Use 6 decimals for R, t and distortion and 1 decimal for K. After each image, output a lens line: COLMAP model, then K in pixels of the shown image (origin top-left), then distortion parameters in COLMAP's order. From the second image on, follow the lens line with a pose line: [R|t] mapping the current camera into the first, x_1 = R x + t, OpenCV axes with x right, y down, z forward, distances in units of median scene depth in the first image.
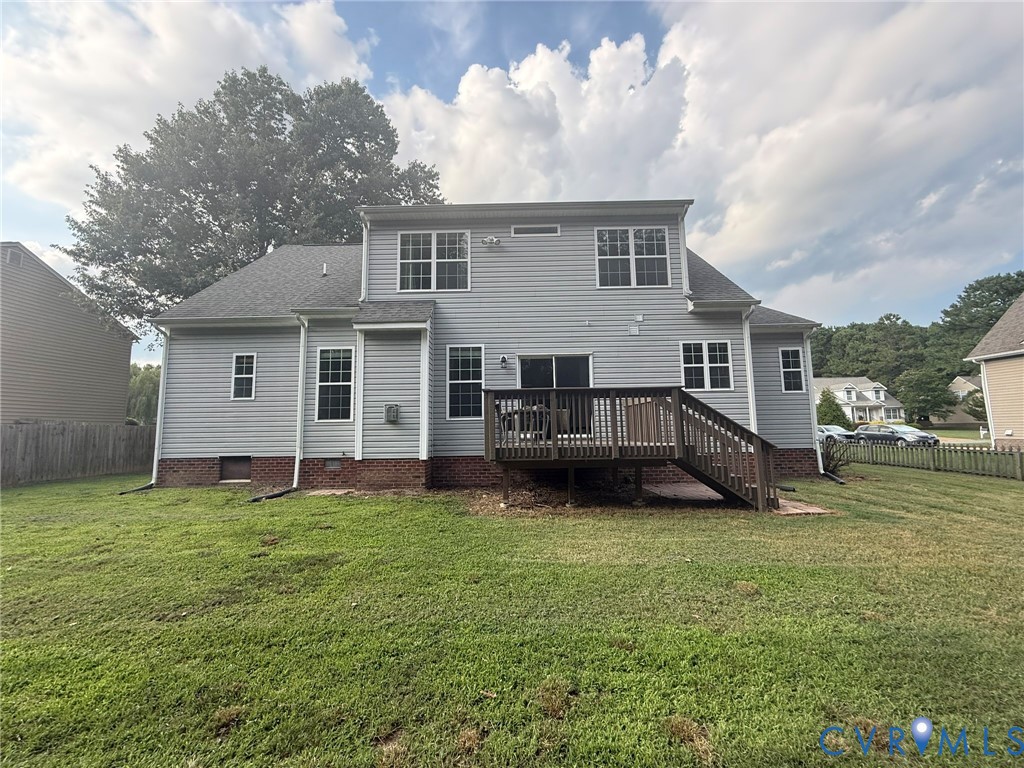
lens RADIAL K [[417.9, 0, 515.5], [0, 417.9, 383.1], [0, 0, 1]] dist [-0.002137, 0.002390]
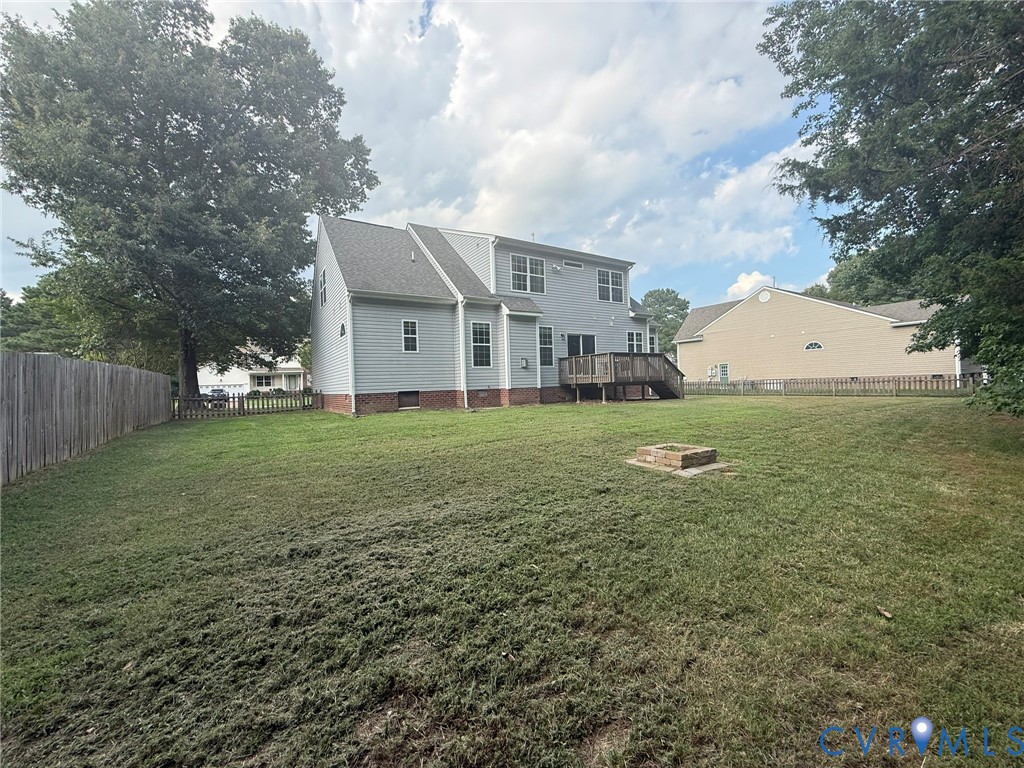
lens RADIAL K [[417.9, 0, 513.7], [0, 417.9, 378.4], [0, 0, 1]] dist [-0.002137, 0.002390]
pose [[0.824300, -0.006860, 0.566112, -1.230822], [-0.045464, 0.995895, 0.078266, -0.000268], [-0.564326, -0.090253, 0.820604, -0.410931]]
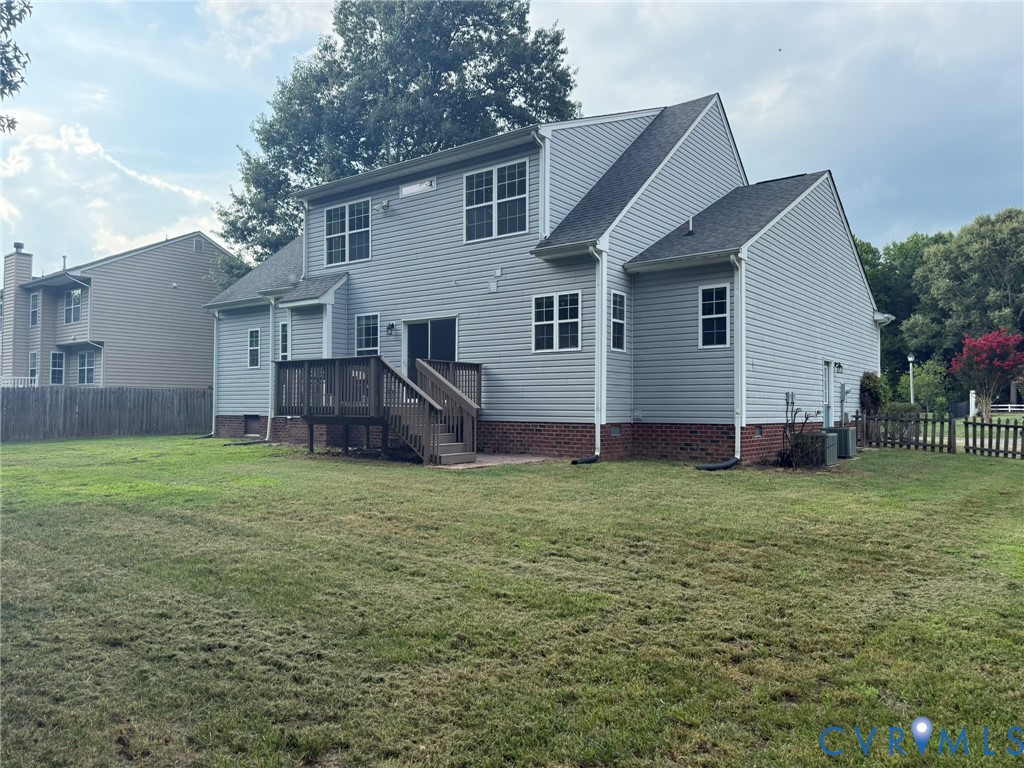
lens RADIAL K [[717.3, 0, 511.8], [0, 717.3, 380.6], [0, 0, 1]] dist [0.055785, -0.006990]
pose [[0.806521, -0.003613, -0.591194, 1.213143], [0.055316, 0.996056, 0.069376, -0.028960], [0.588611, -0.088655, 0.803540, -0.238550]]
